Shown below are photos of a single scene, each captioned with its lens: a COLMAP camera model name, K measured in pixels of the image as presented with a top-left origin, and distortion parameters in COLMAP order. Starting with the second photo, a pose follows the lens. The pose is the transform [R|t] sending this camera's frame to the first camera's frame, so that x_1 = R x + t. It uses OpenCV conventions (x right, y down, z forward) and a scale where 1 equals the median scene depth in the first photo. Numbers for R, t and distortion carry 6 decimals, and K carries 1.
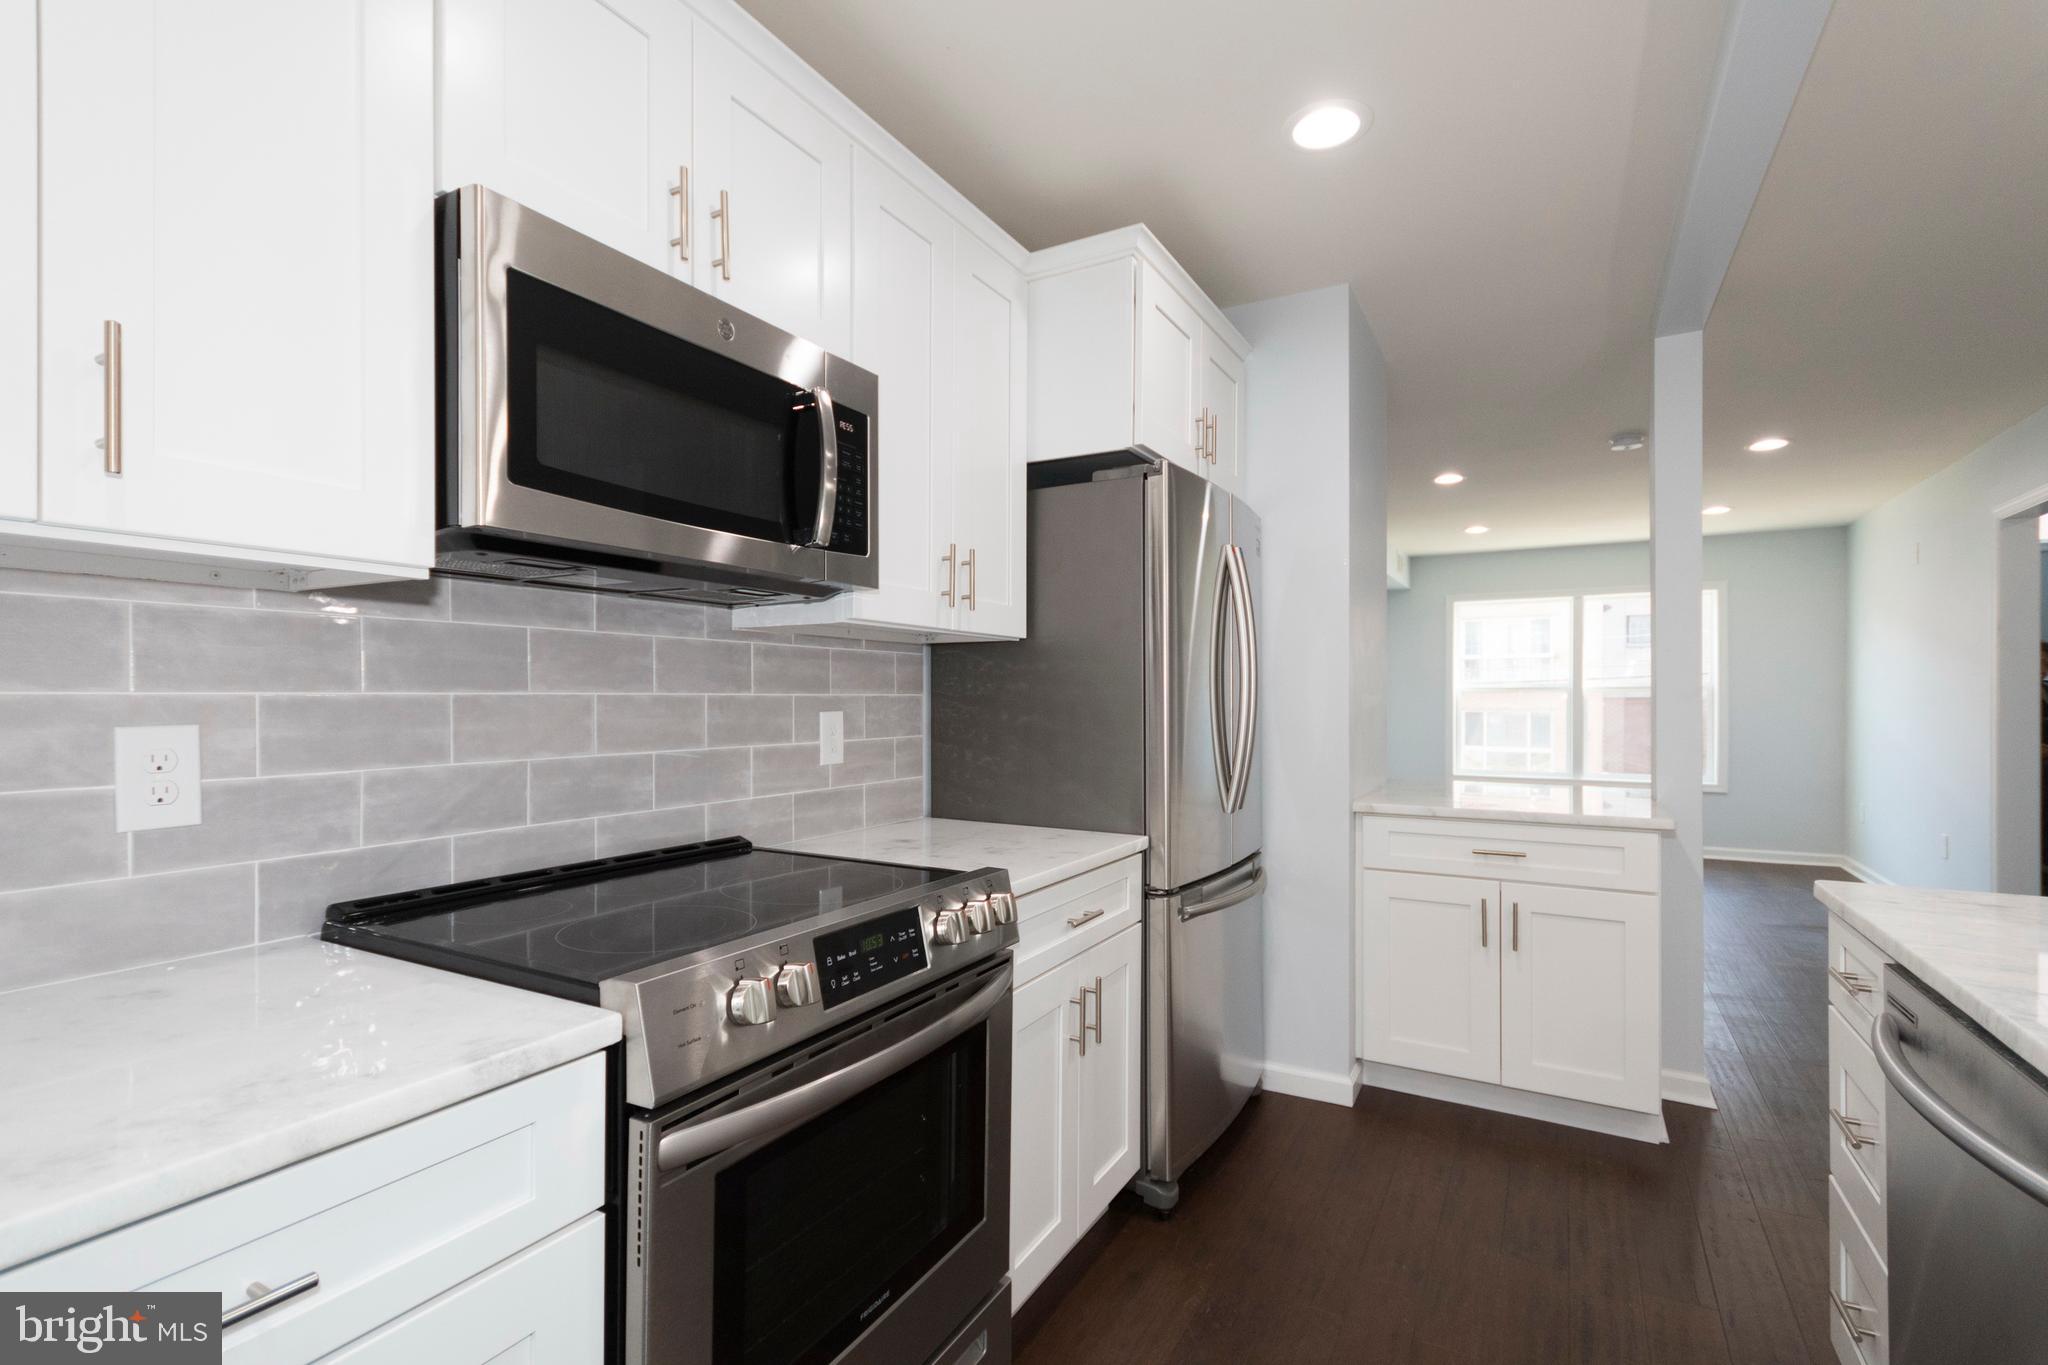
lens RADIAL K [[950.4, 0, 1006.9], [0, 950.4, 703.3], [0, 0, 1]] dist [0.009617, 0.000207]
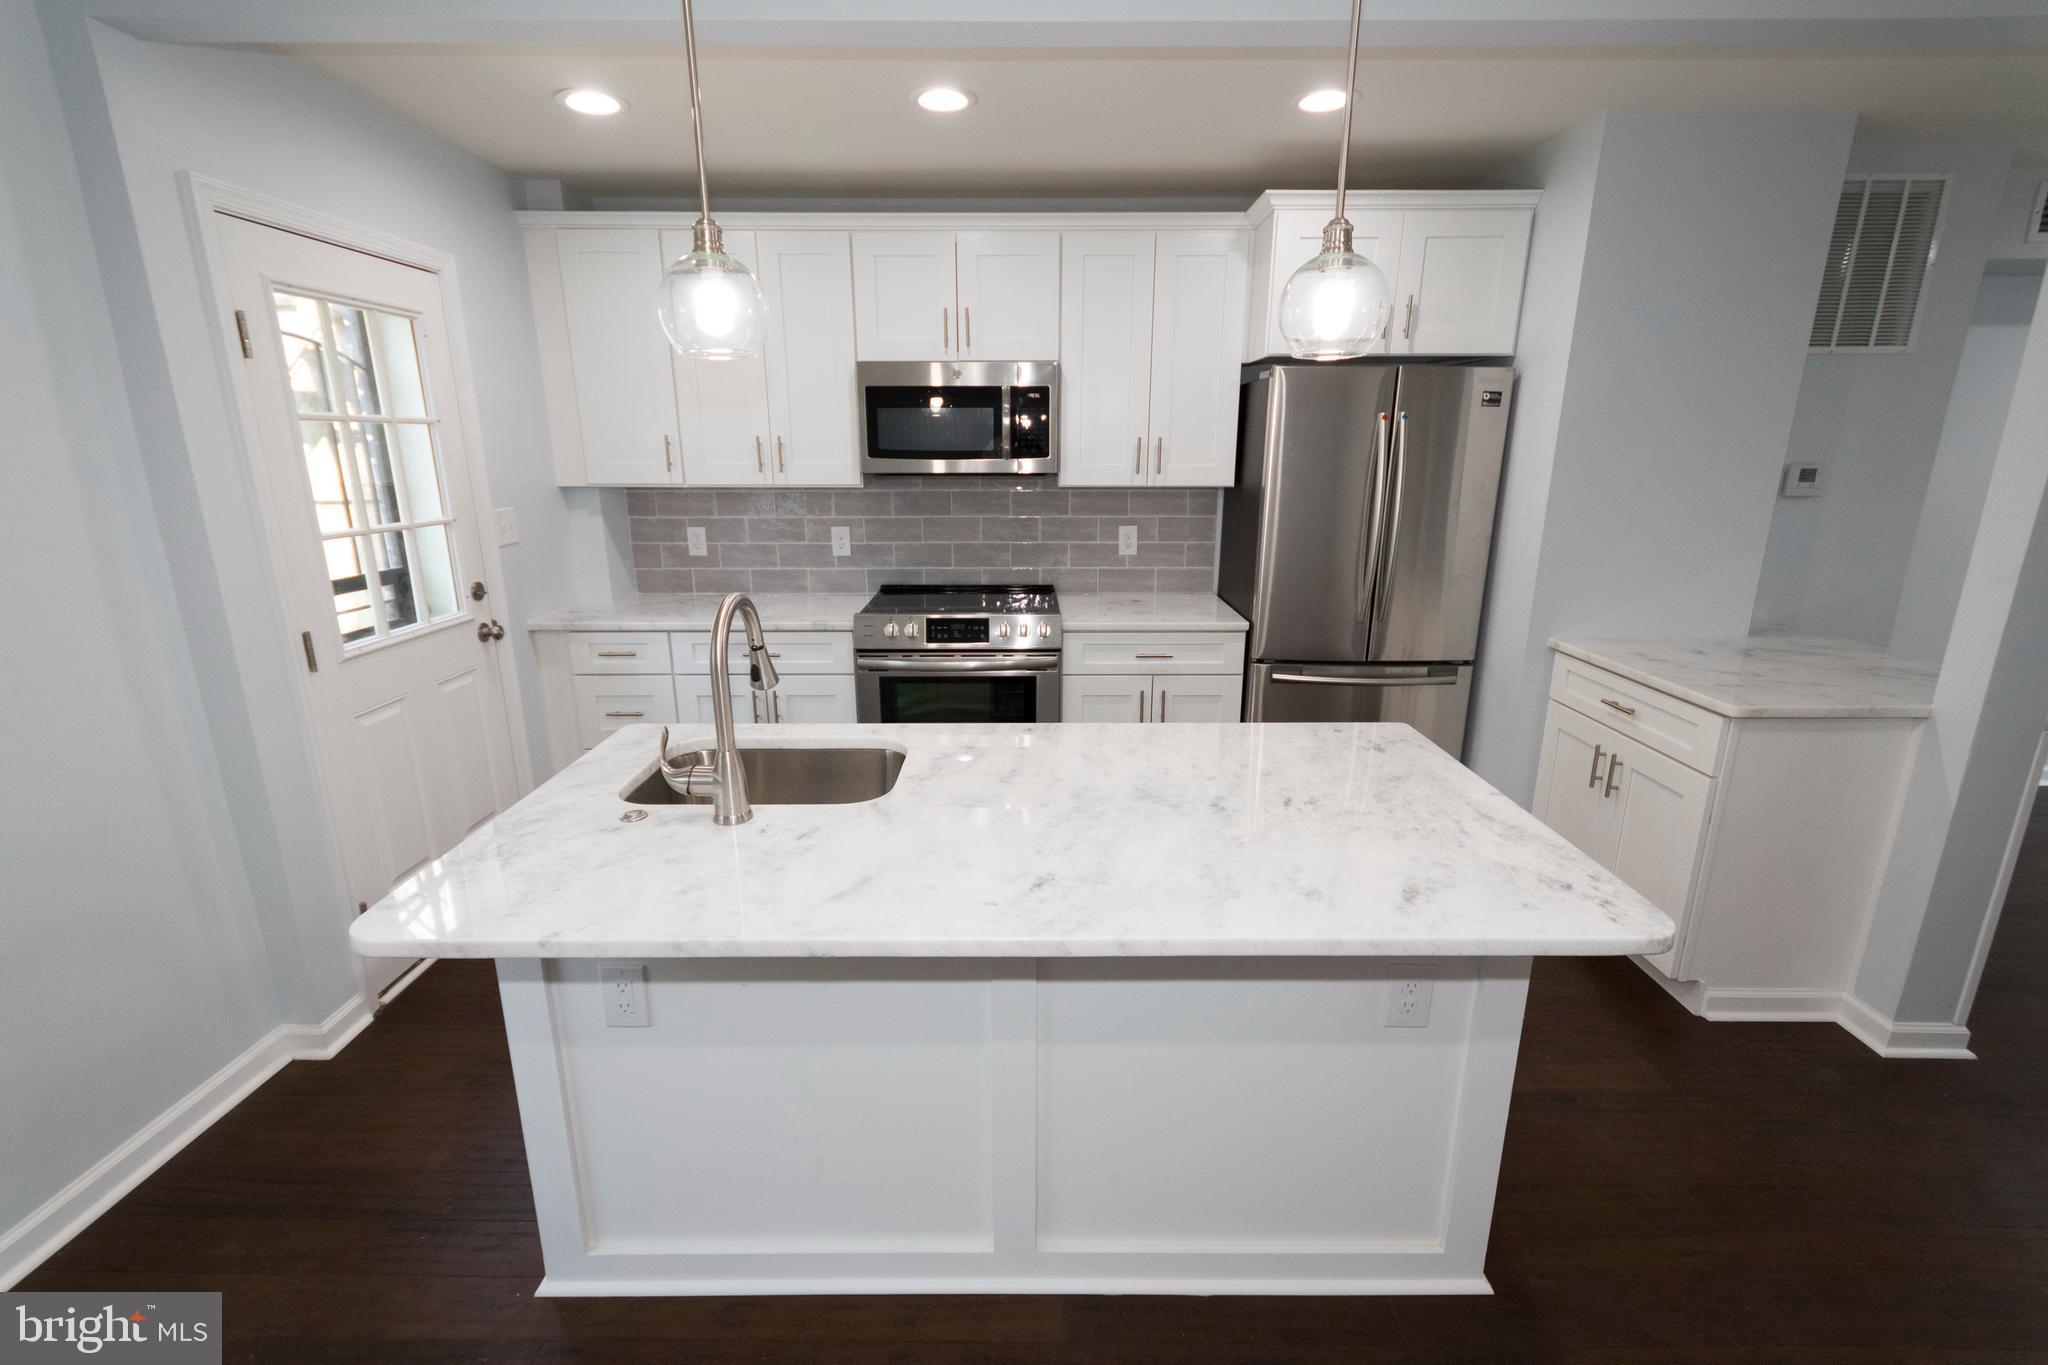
lens RADIAL K [[895.6, 0, 1018.5], [0, 895.6, 716.8], [0, 0, 1]] dist [0.003894, -0.000630]
pose [[0.491706, 0.257025, -0.831963, 1.825019], [-0.003204, 0.955971, 0.293442, -0.213474], [0.870755, -0.141622, 0.470881, -0.066555]]
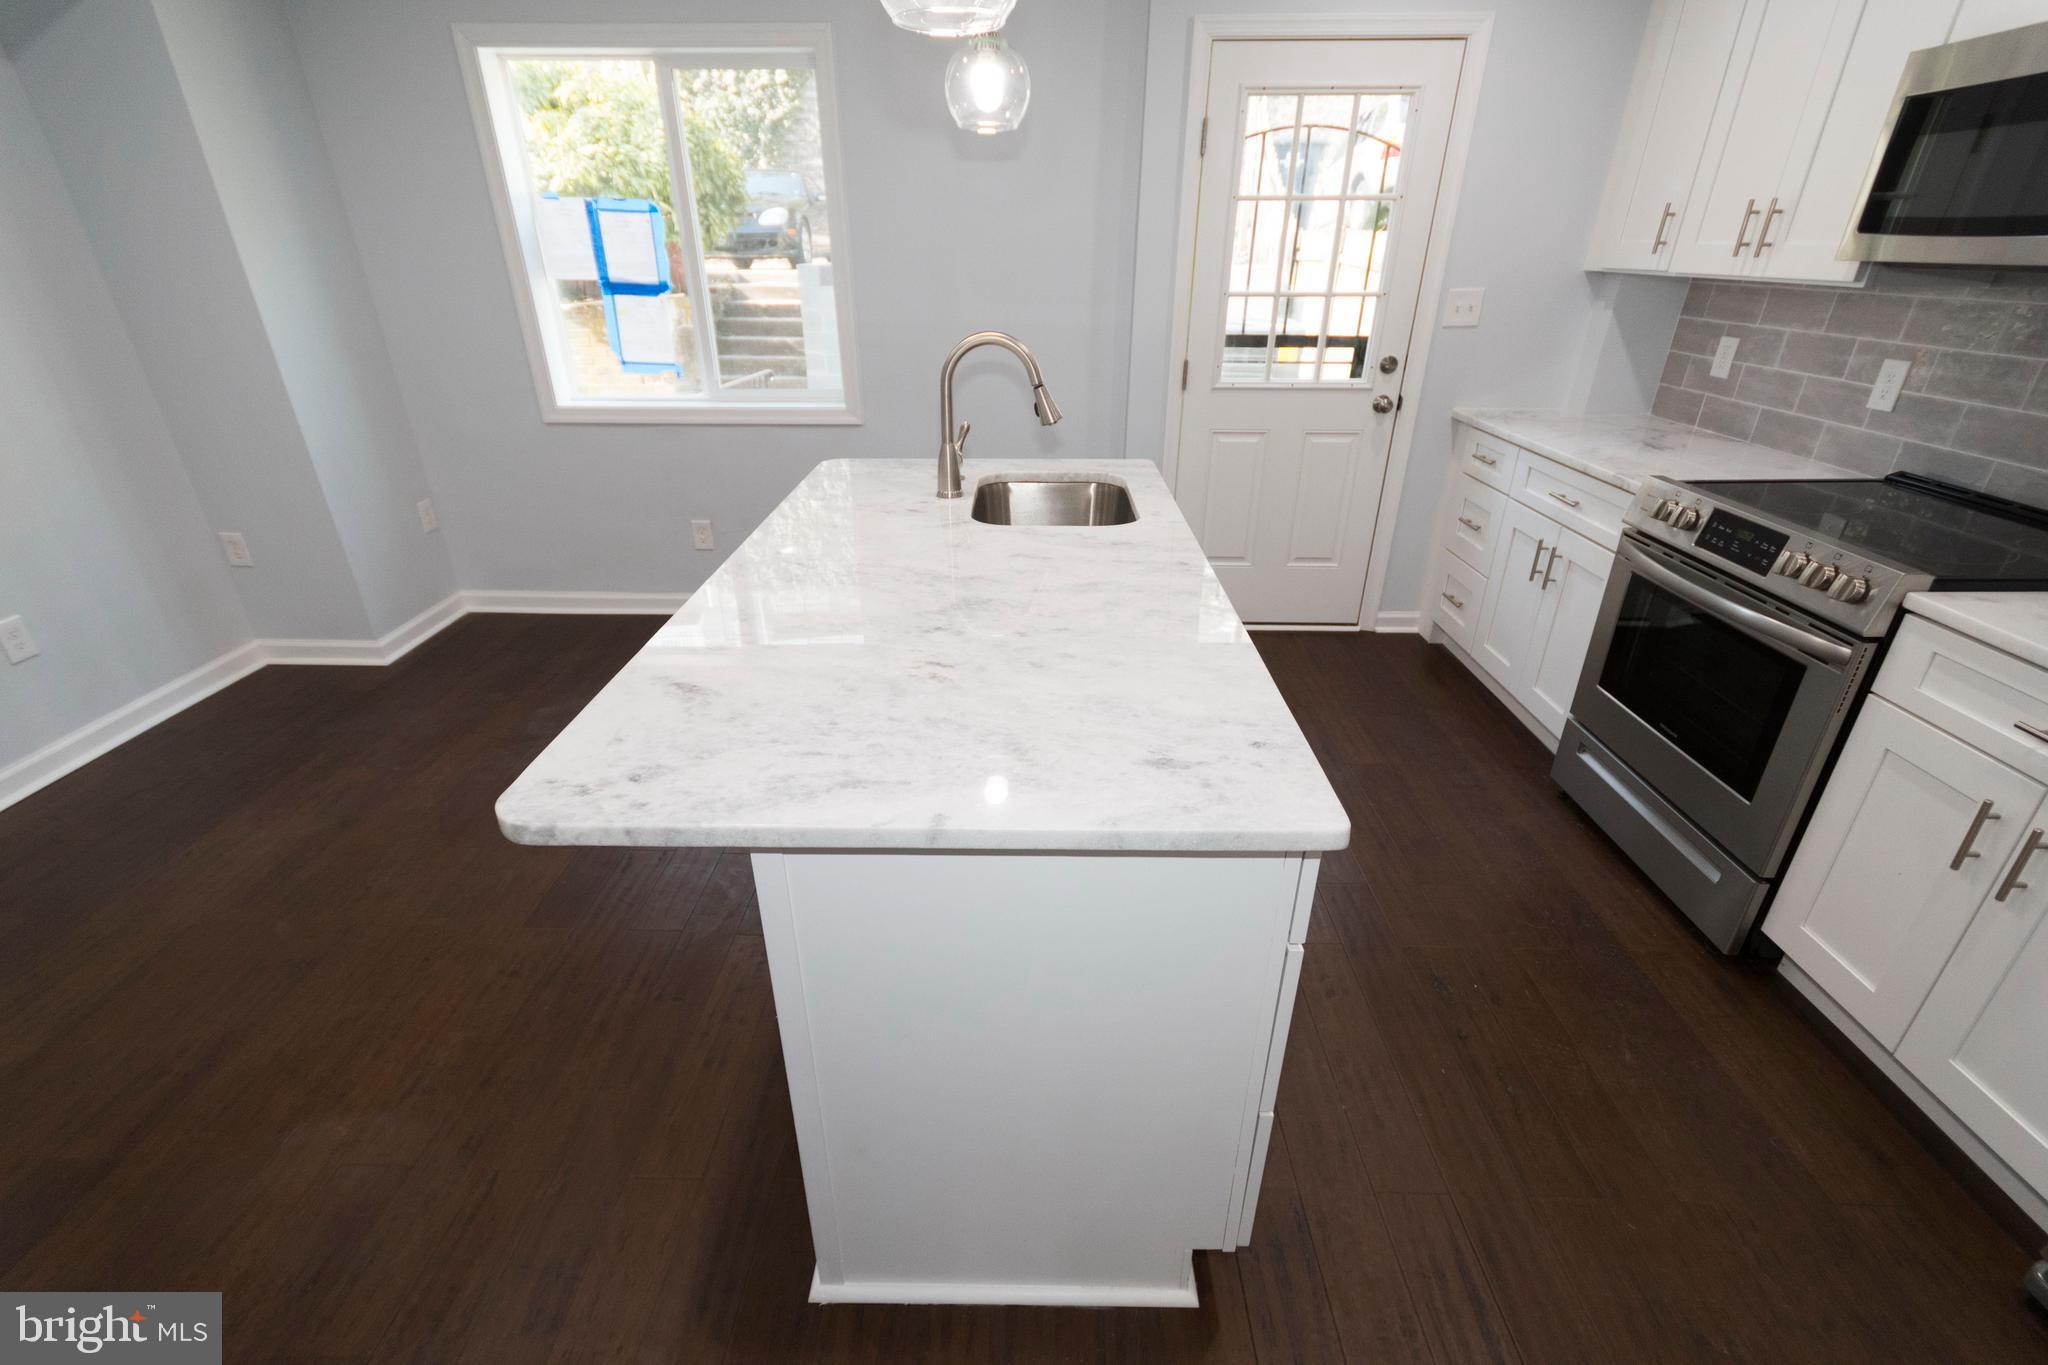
lens RADIAL K [[894.1, 0, 1024.0], [0, 894.1, 682.5], [0, 0, 1]] dist [0.038428, -0.016179]
pose [[-0.872712, 0.211393, -0.440098, 1.420366], [-0.007453, 0.895534, 0.444931, -0.171424], [0.488178, 0.391577, -0.779968, 1.469458]]
